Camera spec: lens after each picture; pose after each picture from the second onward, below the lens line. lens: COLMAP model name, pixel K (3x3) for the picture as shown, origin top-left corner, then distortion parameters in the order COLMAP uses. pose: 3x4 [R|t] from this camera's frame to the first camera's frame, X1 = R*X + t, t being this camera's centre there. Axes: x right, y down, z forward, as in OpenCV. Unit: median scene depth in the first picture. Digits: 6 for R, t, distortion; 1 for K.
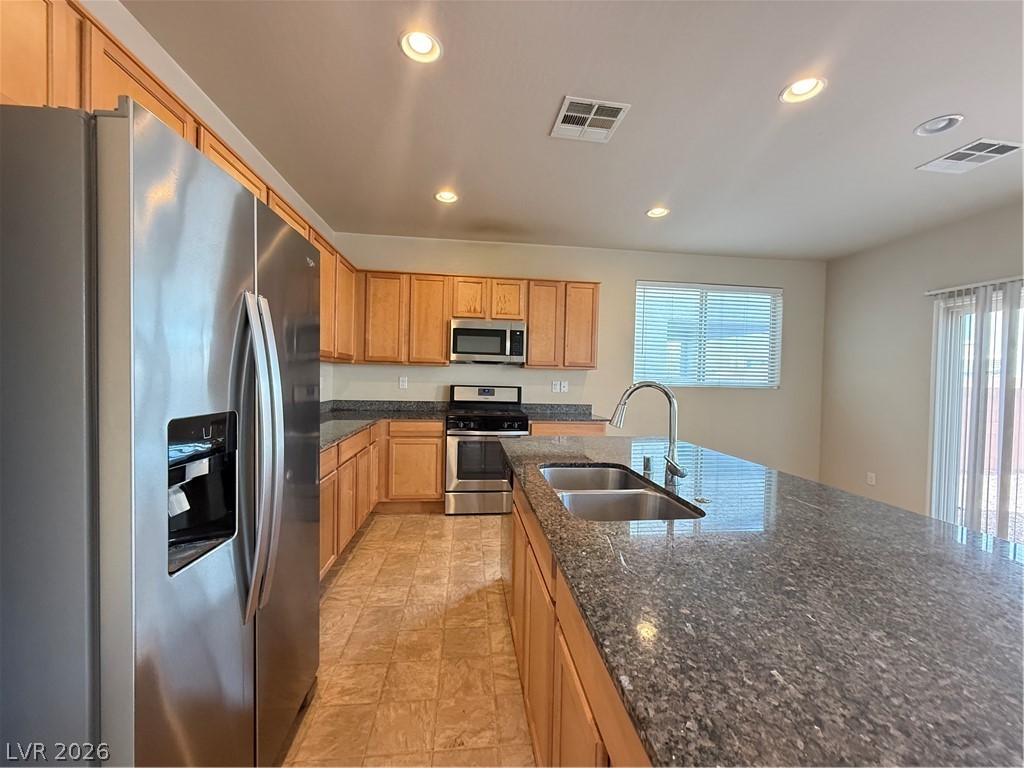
lens RADIAL K [[410.1, 0, 512.0], [0, 410.1, 384.0], [0, 0, 1]] dist [0.000025, 0.000359]
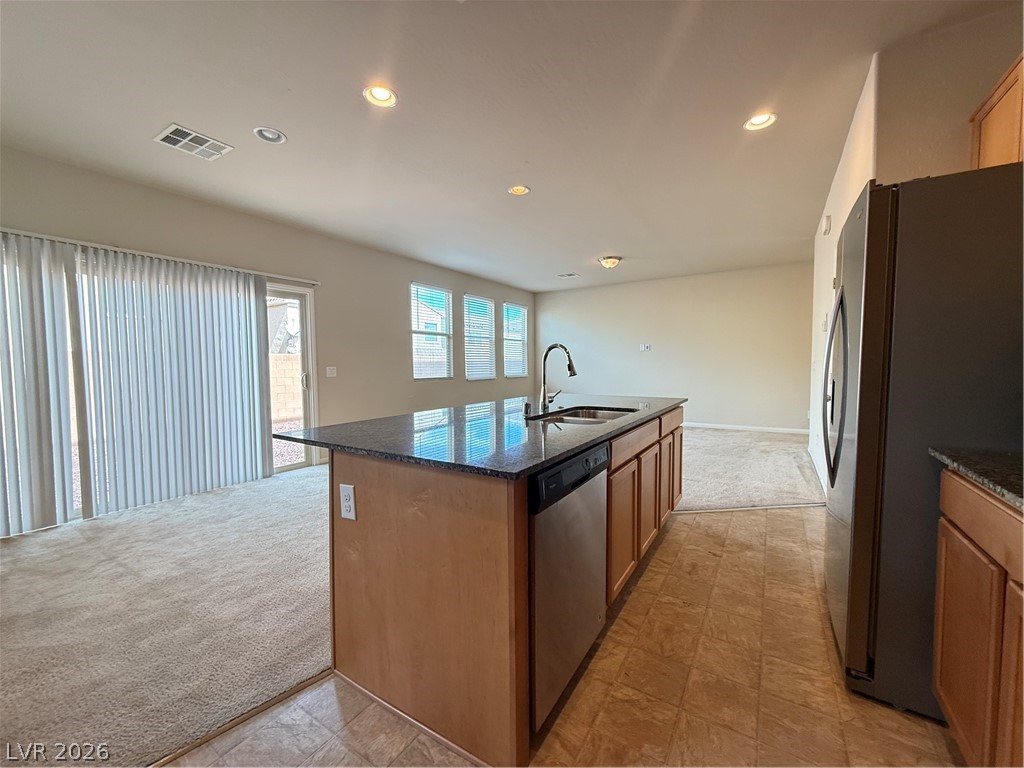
lens RADIAL K [[410.1, 0, 512.0], [0, 410.1, 384.0], [0, 0, 1]] dist [0.000025, 0.000359]
pose [[-0.780847, -0.044845, 0.623111, -0.379396], [0.004090, 0.997032, 0.076881, 0.015080], [-0.624709, 0.062581, -0.778346, 1.822445]]
